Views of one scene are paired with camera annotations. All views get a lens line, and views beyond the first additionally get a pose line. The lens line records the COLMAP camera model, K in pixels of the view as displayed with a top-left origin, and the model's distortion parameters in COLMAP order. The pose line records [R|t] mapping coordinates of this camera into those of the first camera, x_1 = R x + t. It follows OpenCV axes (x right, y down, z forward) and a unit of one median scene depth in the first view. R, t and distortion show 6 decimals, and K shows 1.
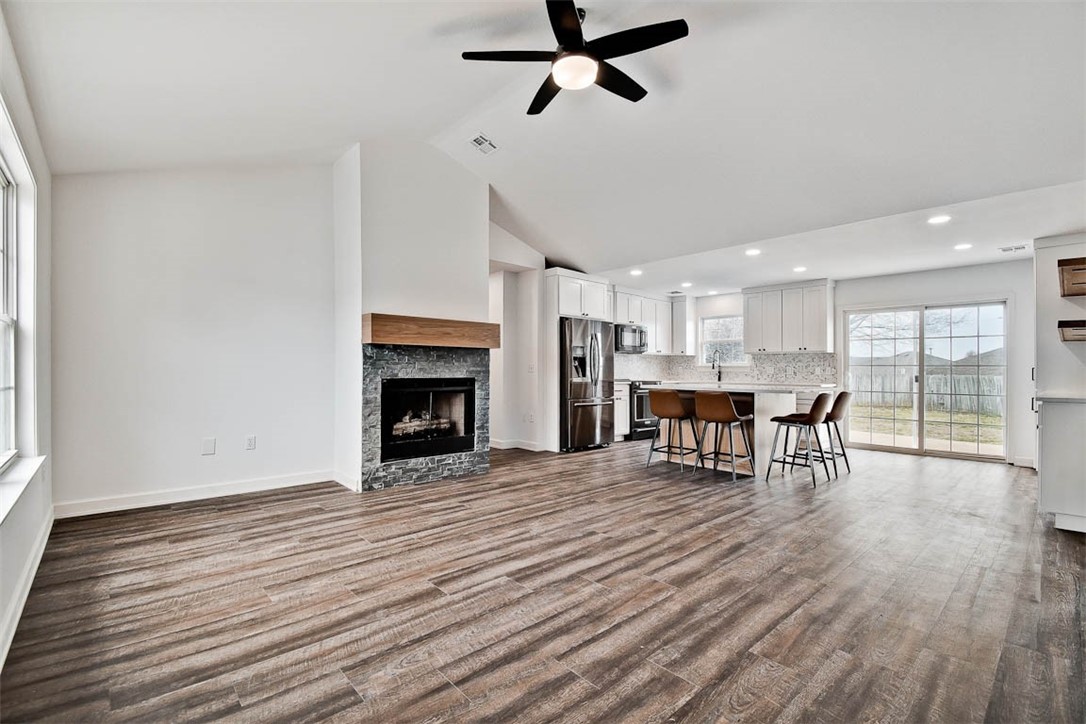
lens RADIAL K [[479.5, 0, 520.1], [0, 479.5, 366.0], [0, 0, 1]] dist [-0.004324, -0.005981]
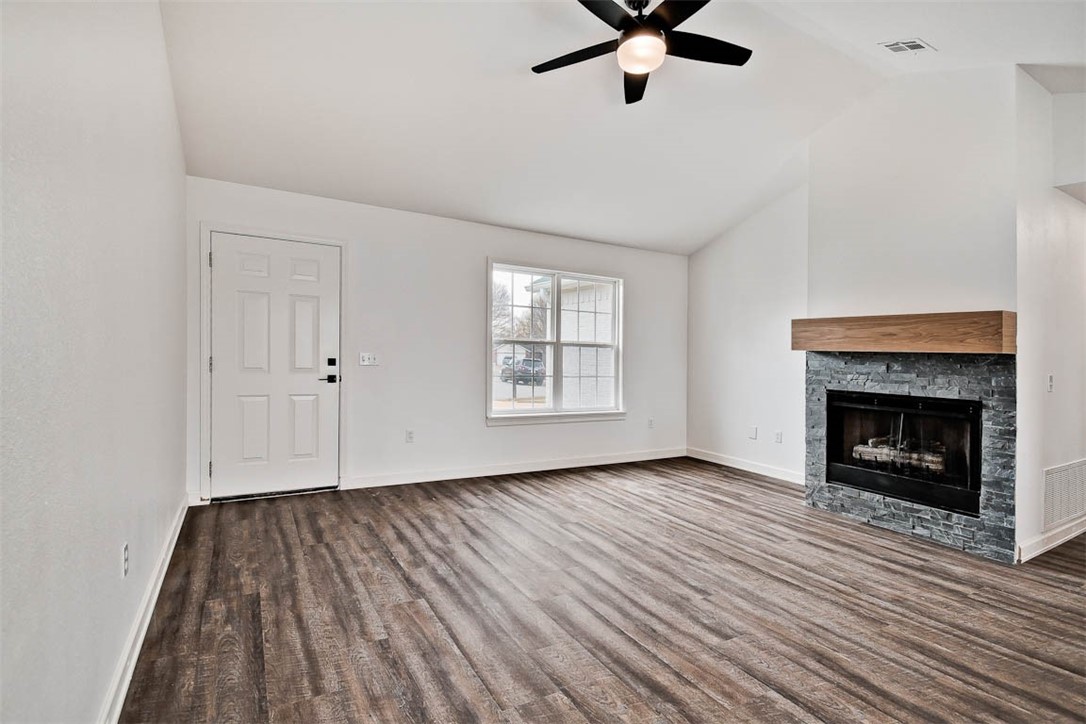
lens RADIAL K [[479.5, 0, 548.5], [0, 479.5, 372.6], [0, 0, 1]] dist [-0.004324, -0.005981]
pose [[-0.146317, 0.024409, -0.988937, 0.817474], [-0.027831, 0.999198, 0.028780, -0.019929], [0.988846, 0.031734, -0.145520, 0.734104]]
